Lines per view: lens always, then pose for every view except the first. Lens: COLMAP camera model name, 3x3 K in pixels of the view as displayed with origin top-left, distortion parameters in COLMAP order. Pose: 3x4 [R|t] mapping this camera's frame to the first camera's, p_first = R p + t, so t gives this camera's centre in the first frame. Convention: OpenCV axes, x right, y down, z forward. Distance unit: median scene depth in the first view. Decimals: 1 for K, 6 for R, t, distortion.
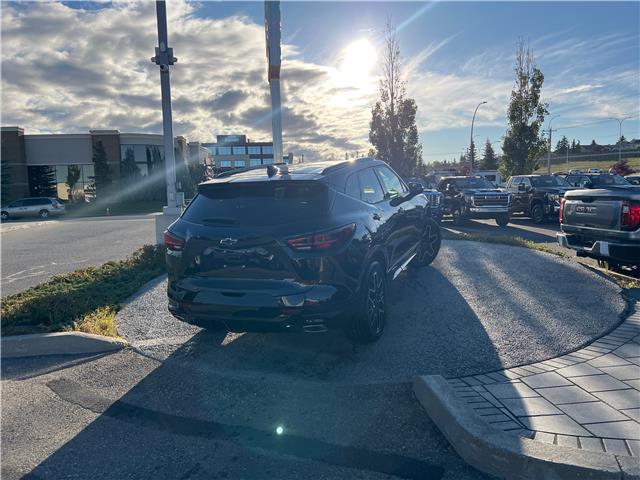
lens RADIAL K [[483.0, 0, 320.0], [0, 483.0, 240.0], [0, 0, 1]] dist [0.011510, -0.001136]
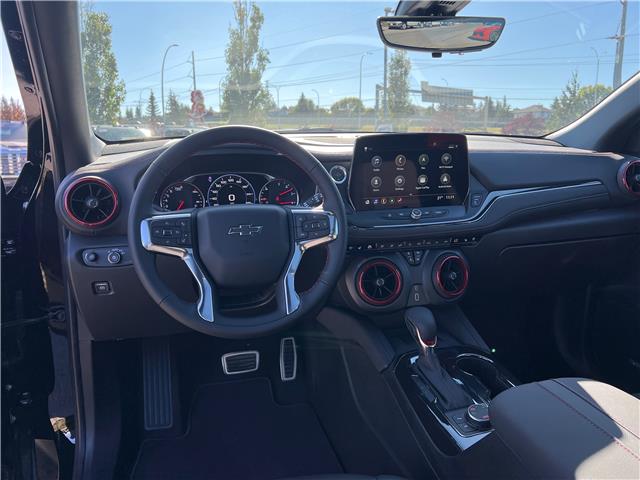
lens RADIAL K [[483.0, 0, 320.0], [0, 483.0, 240.0], [0, 0, 1]] dist [0.011510, -0.001136]
pose [[0.790061, -0.089113, 0.606517, -0.017516], [0.036305, 0.994443, 0.098818, -0.023438], [-0.611953, -0.056053, 0.788906, 0.235258]]
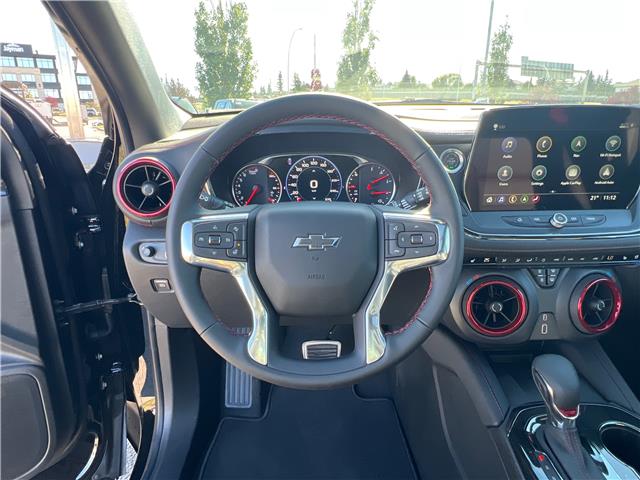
lens RADIAL K [[399.9, 0, 317.9], [0, 399.9, 247.0], [0, 0, 1]] dist [-0.007929, -0.002177]
pose [[0.911110, -0.094611, 0.401158, -0.009735], [0.007078, 0.976746, 0.214284, -0.024952], [-0.412103, -0.192397, 0.890592, 0.246301]]
